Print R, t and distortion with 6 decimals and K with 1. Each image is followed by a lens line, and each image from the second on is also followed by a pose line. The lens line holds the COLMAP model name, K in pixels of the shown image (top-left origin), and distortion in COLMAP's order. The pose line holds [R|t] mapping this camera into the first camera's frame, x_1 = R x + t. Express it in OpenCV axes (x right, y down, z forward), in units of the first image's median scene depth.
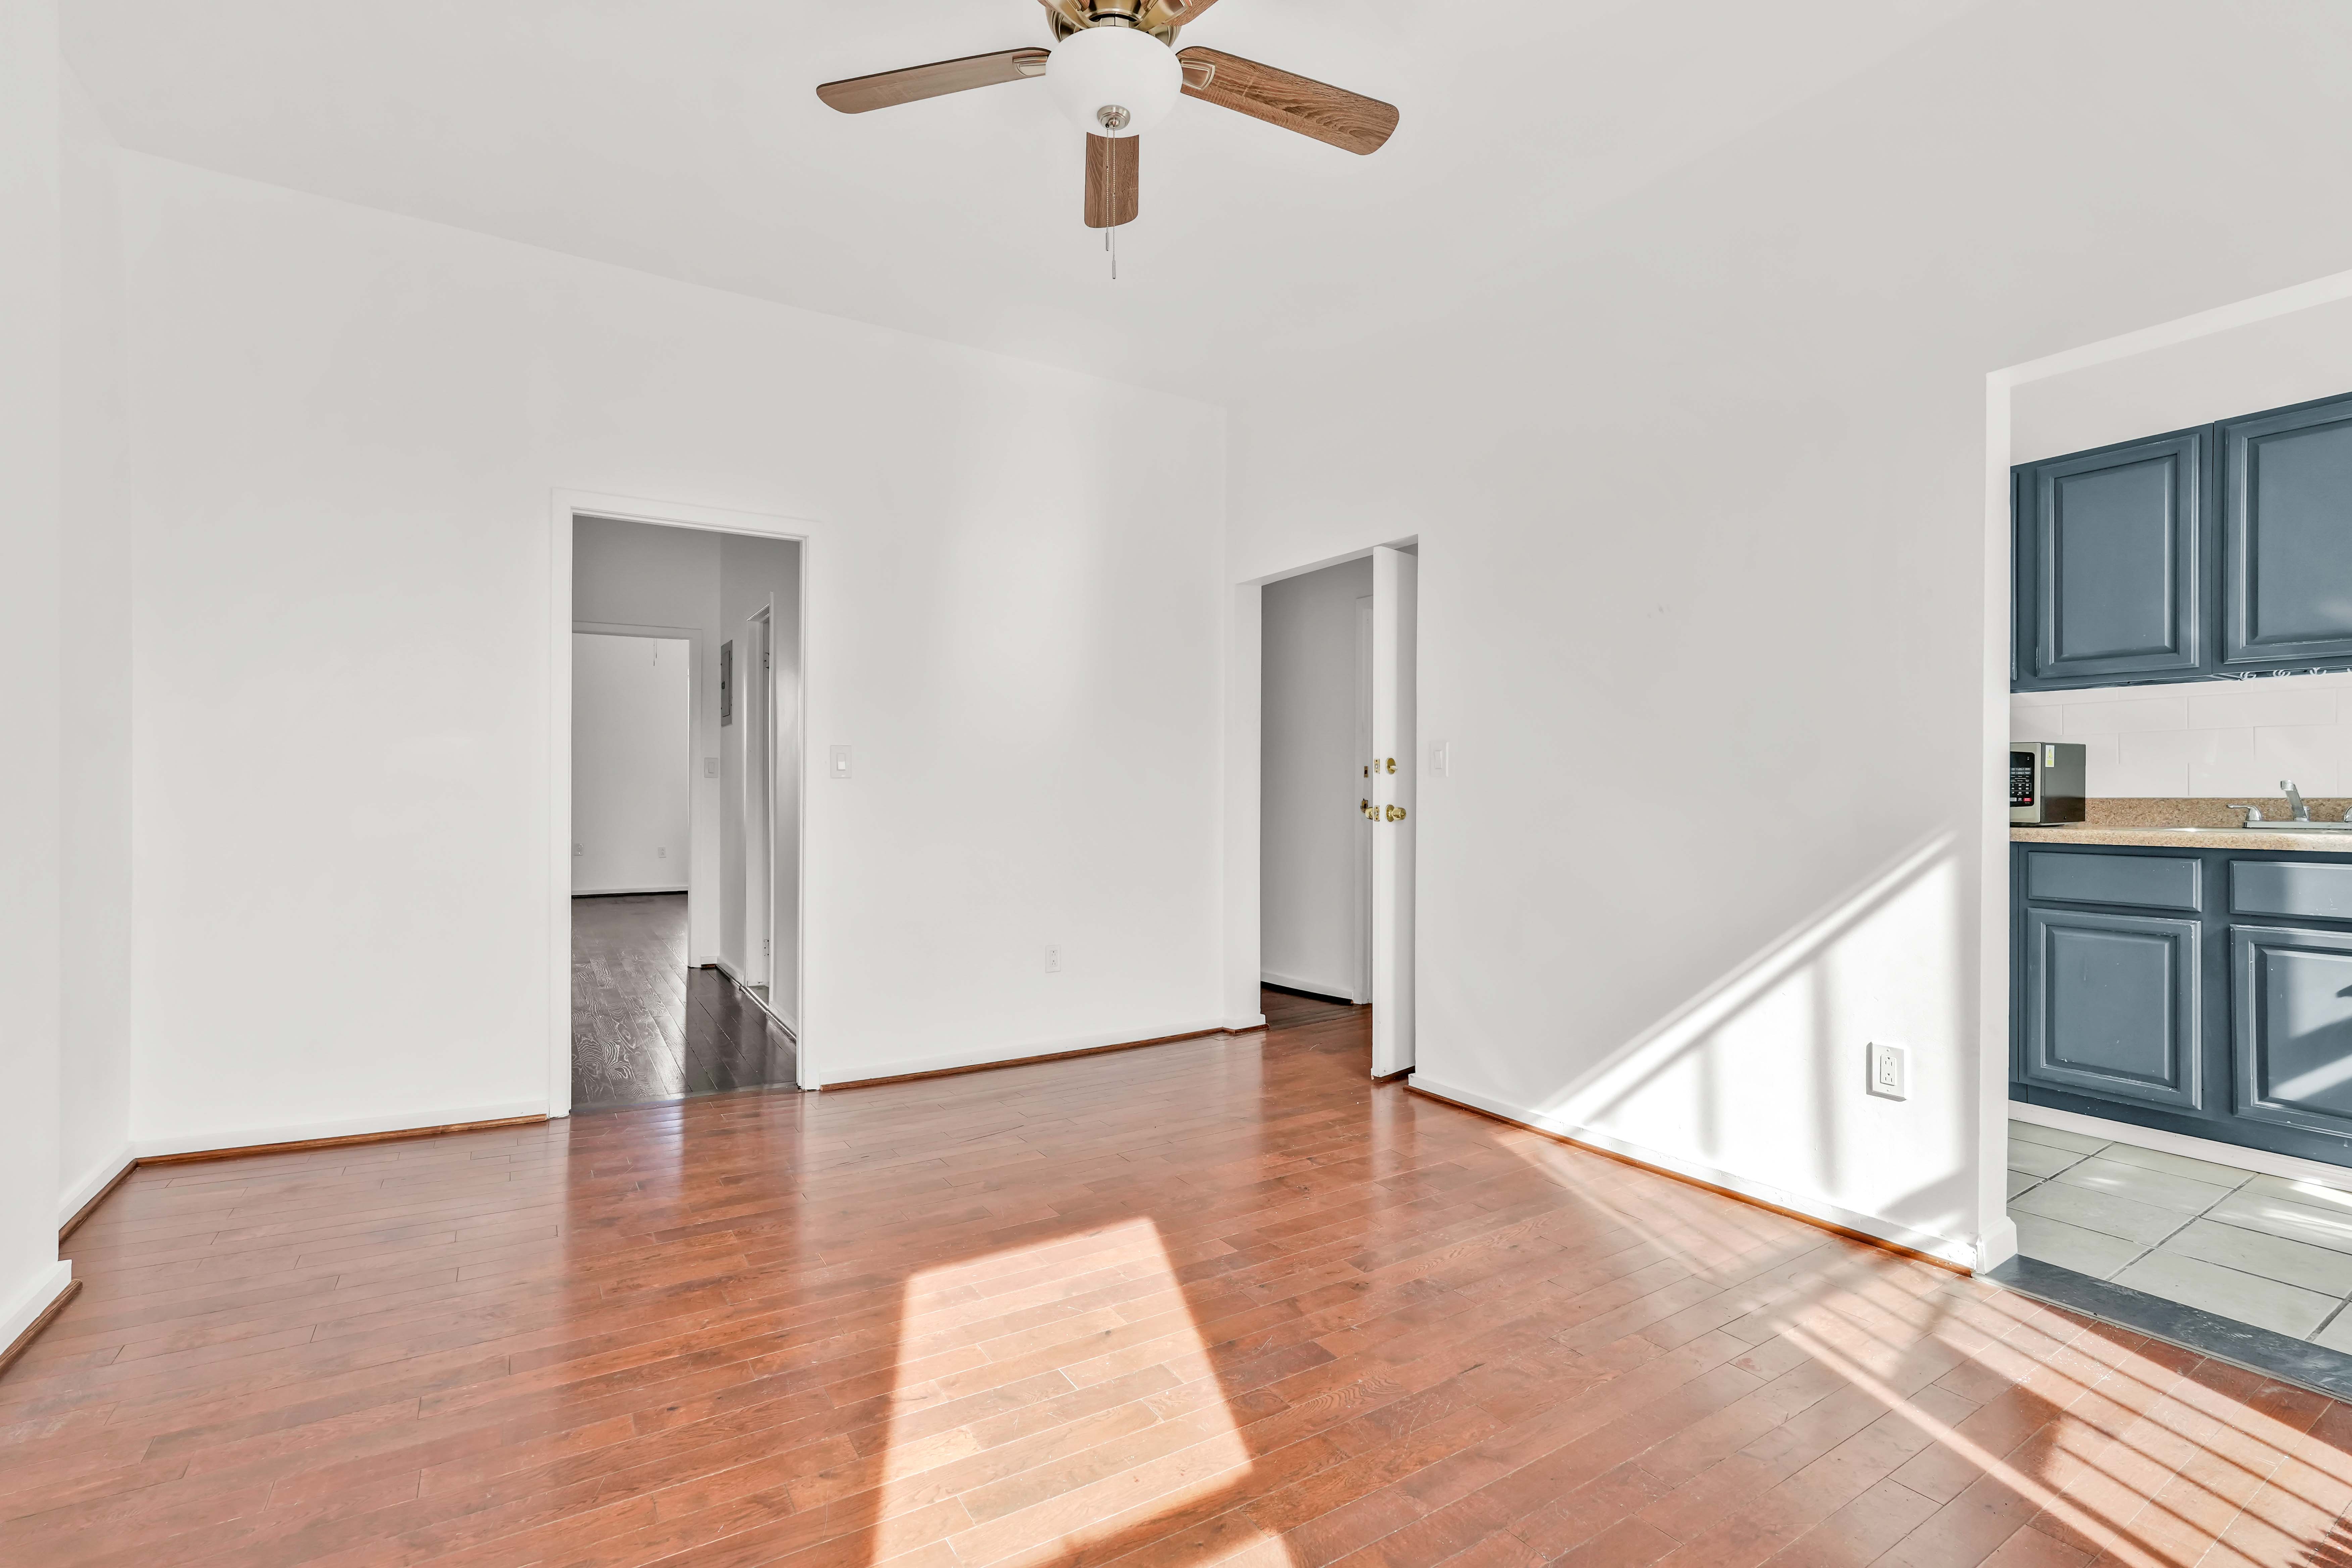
lens RADIAL K [[1002.0, 0, 1162.6], [0, 1002.0, 783.2], [0, 0, 1]] dist [-0.017074, -0.000145]
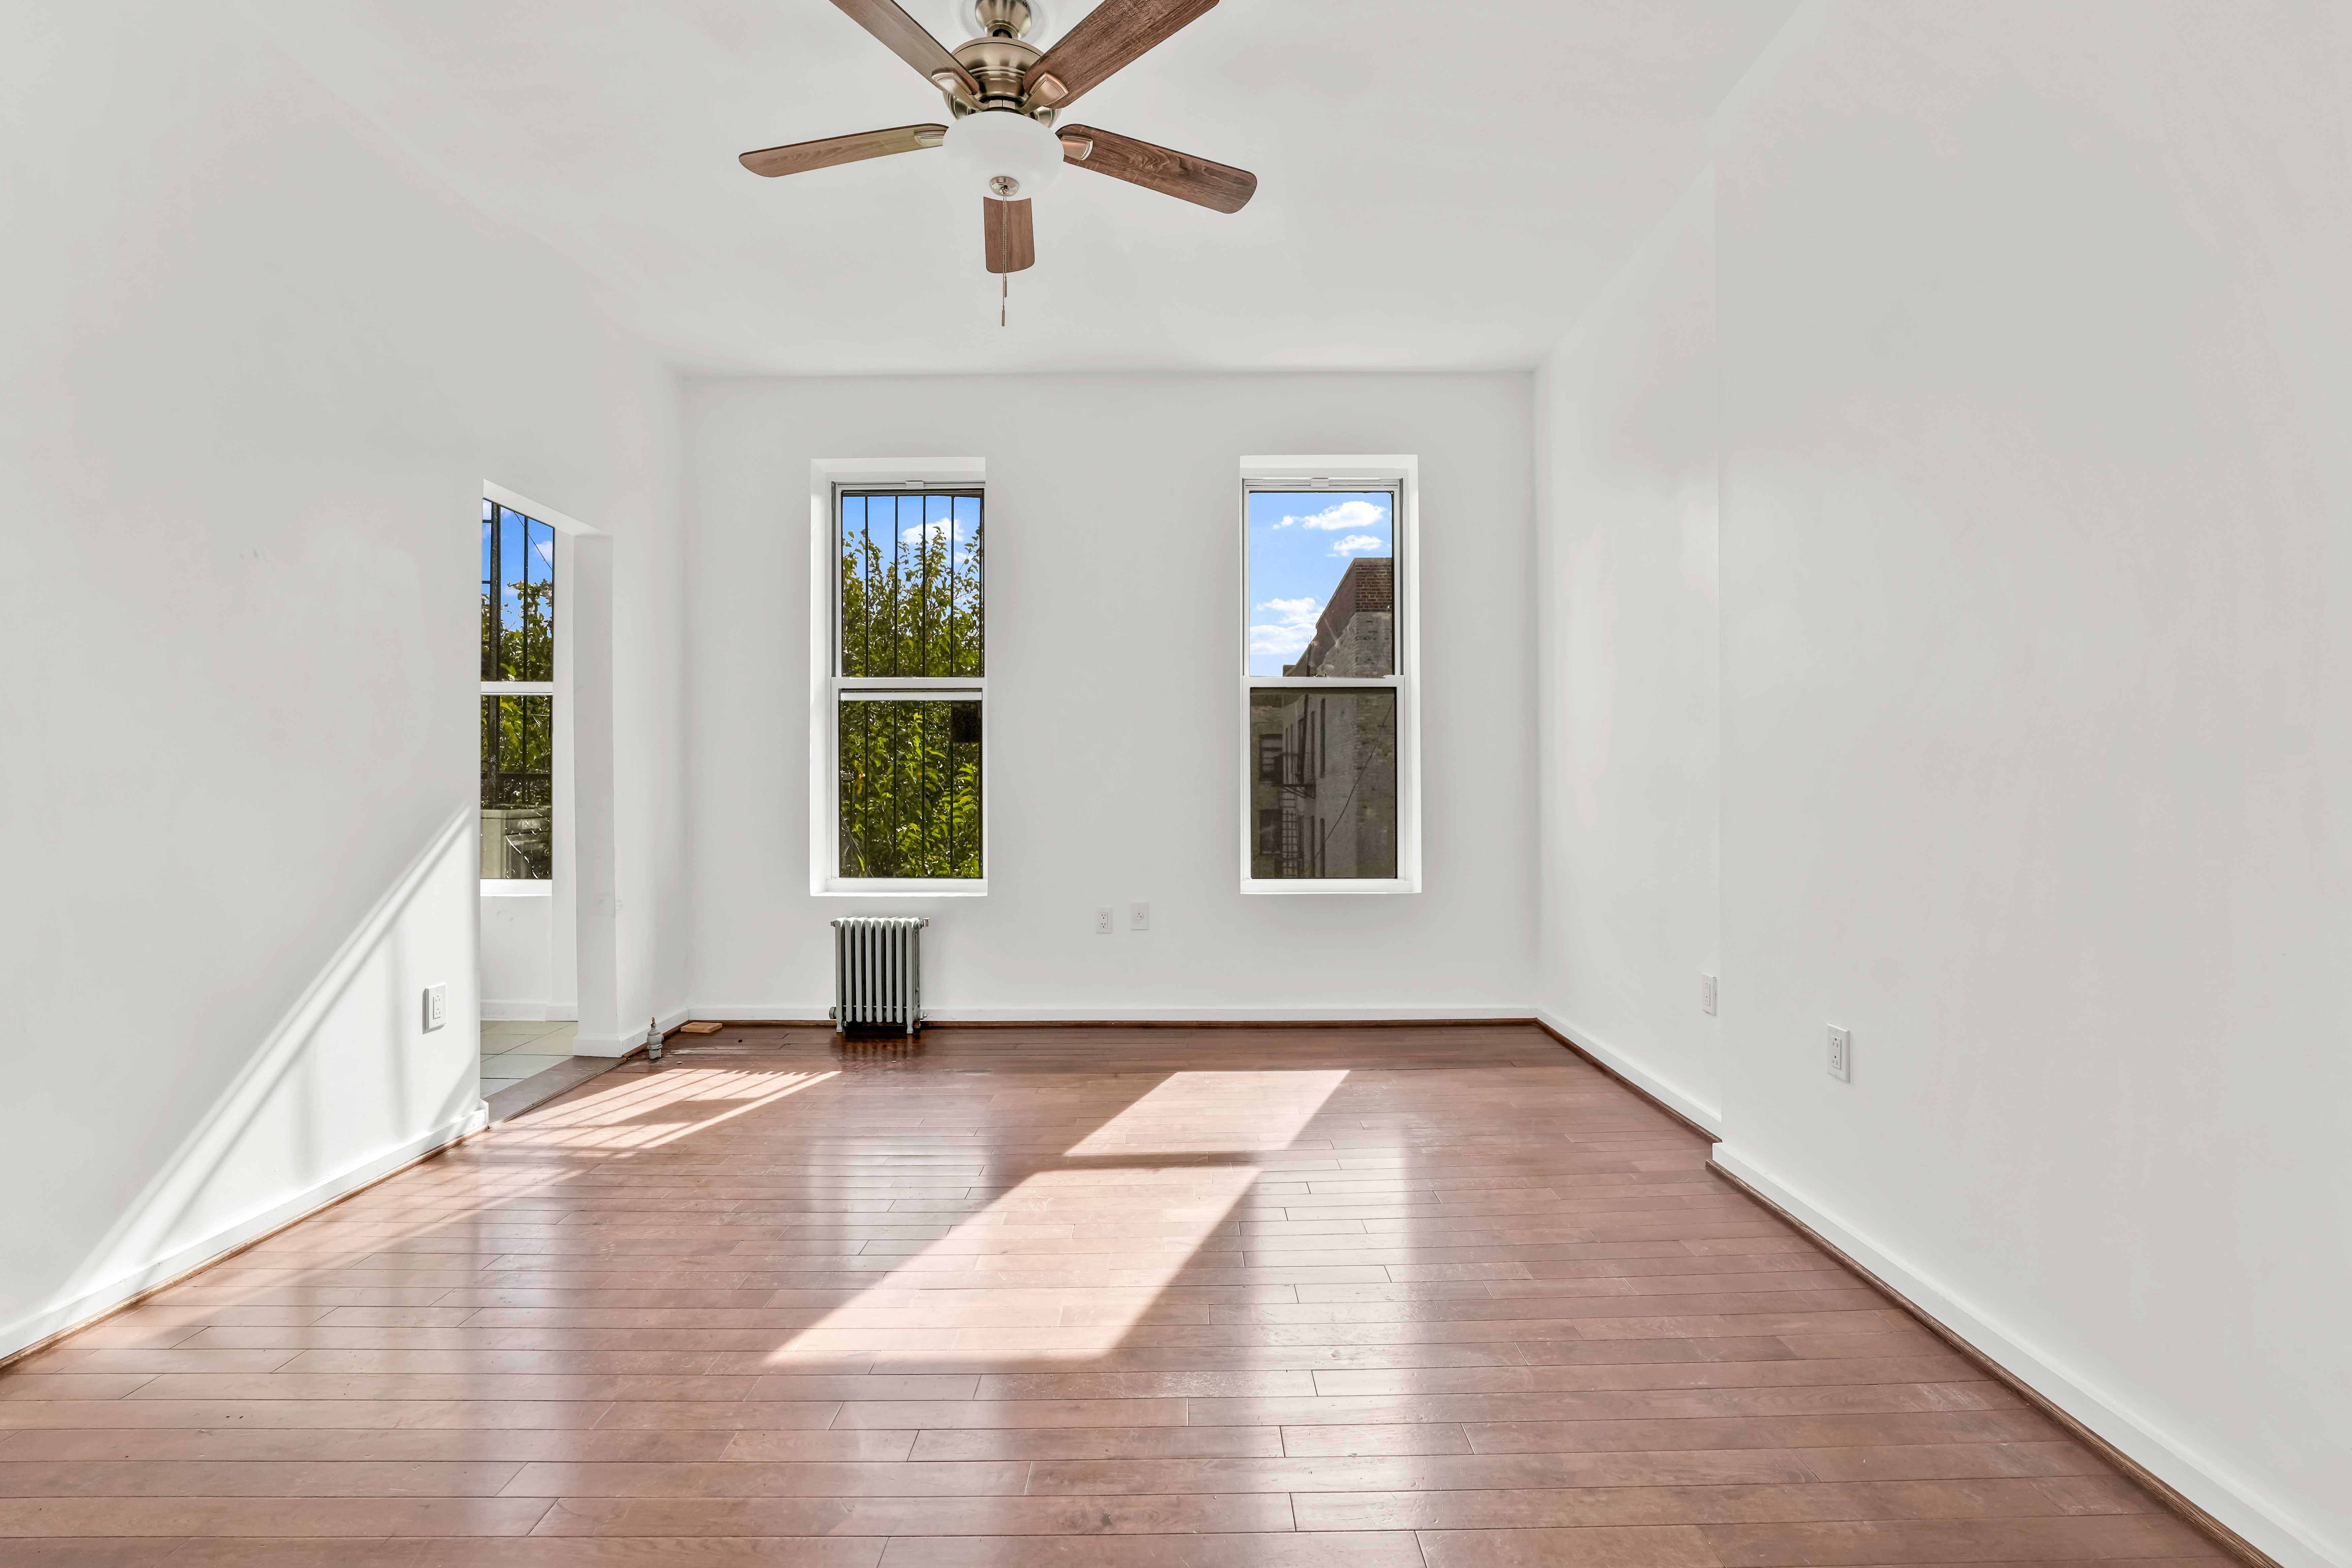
lens RADIAL K [[1001.9, 0, 1178.2], [0, 1001.9, 781.4], [0, 0, 1]] dist [-0.017074, -0.000145]
pose [[-0.838899, 0.002694, 0.544280, -0.687466], [-0.001405, 0.999974, -0.007115, 0.021044], [-0.544285, -0.006734, -0.838873, 1.511263]]
